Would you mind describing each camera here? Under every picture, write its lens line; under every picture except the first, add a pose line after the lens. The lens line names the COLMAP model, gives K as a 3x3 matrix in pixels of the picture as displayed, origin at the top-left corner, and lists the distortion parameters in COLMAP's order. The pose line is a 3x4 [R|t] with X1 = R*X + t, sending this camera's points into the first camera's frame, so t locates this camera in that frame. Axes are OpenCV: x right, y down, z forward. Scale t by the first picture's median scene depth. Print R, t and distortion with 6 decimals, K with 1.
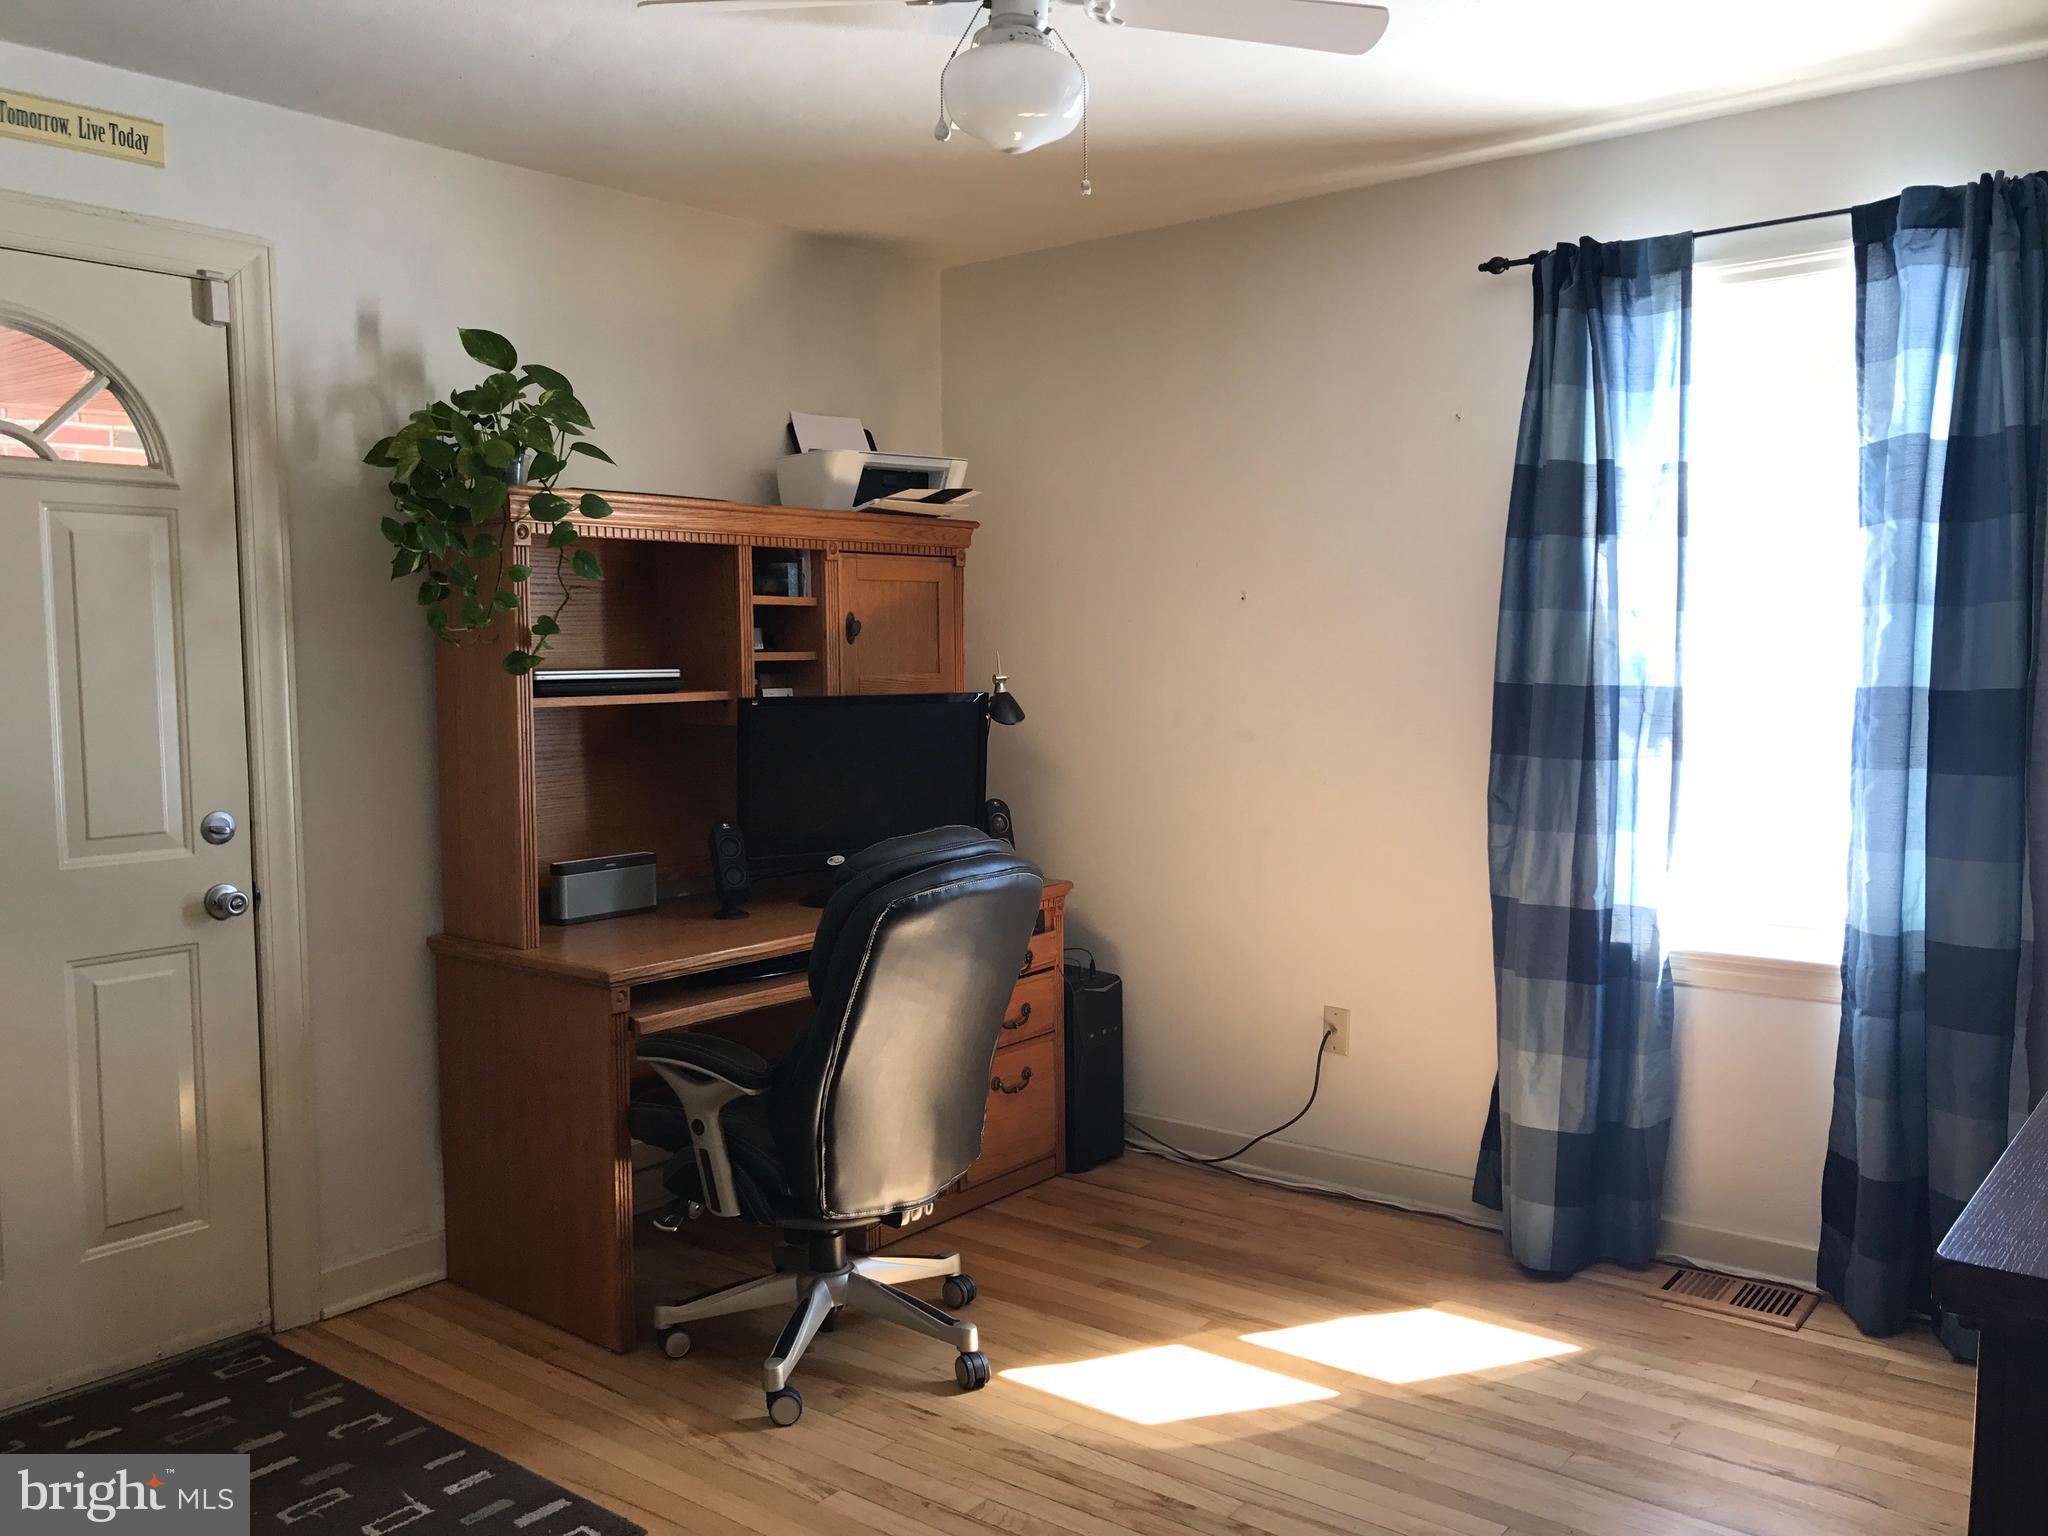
lens RADIAL K [[1675.7, 0, 1029.3], [0, 1675.7, 774.3], [0, 0, 1]] dist [0.048460, -0.053600]
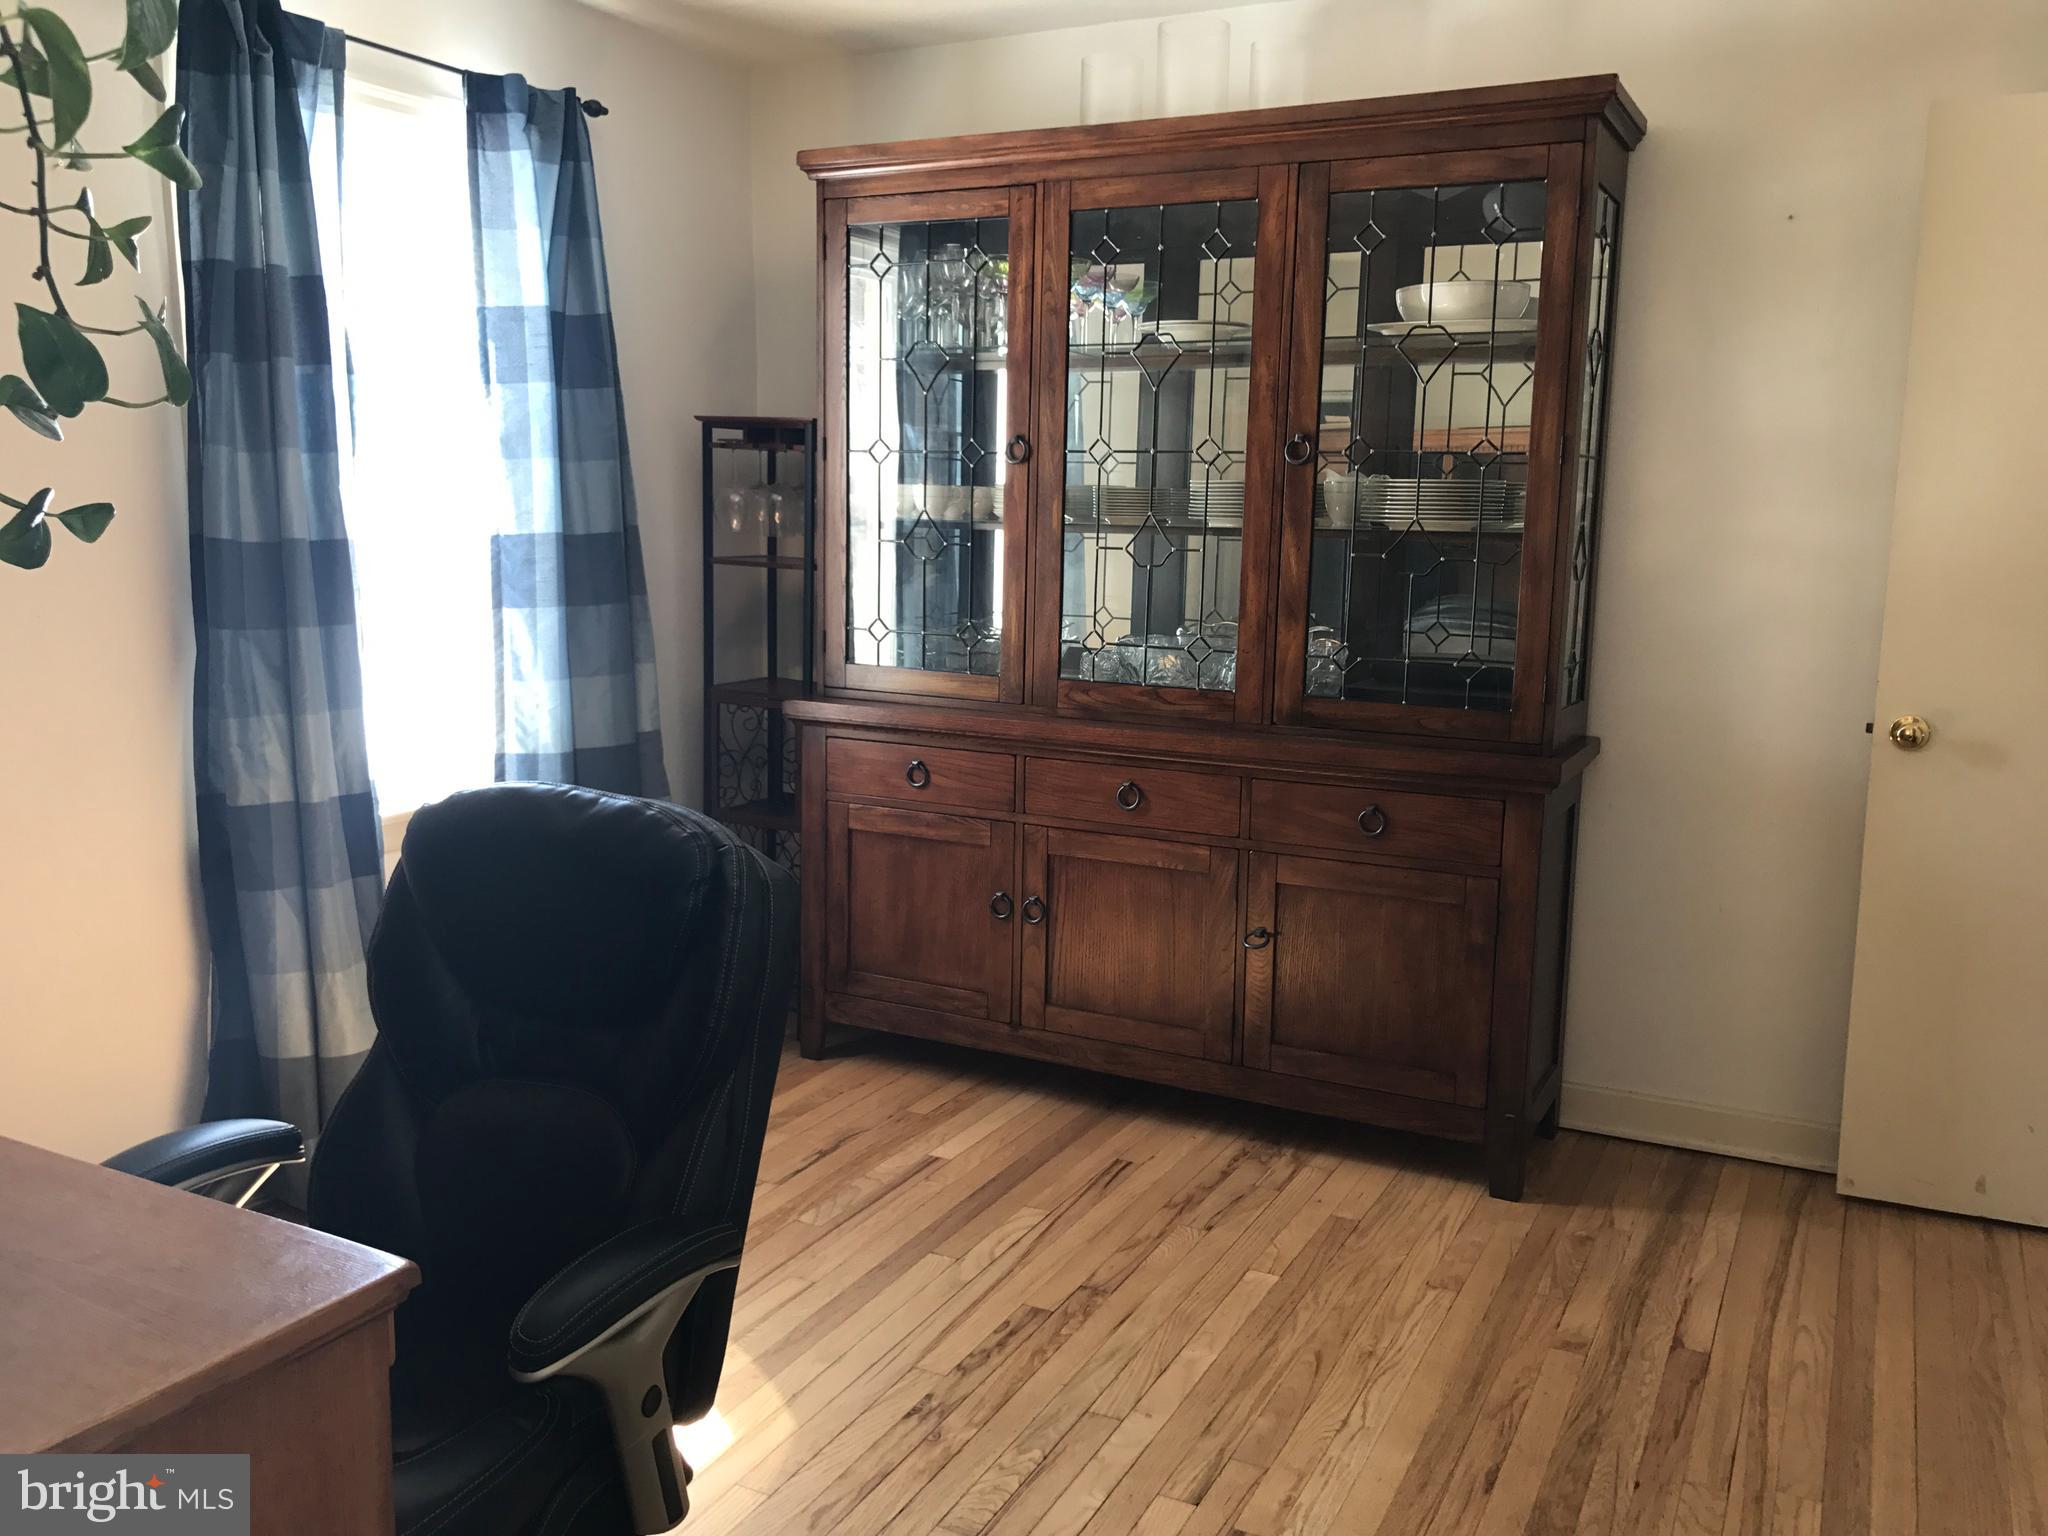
lens RADIAL K [[1675.7, 0, 1028.1], [0, 1675.7, 767.7], [0, 0, 1]] dist [0.048460, -0.053600]
pose [[-0.204897, -0.146970, 0.967686, -0.670769], [0.060934, 0.984829, 0.162475, -0.061705], [-0.976885, 0.092255, -0.192833, 0.926390]]
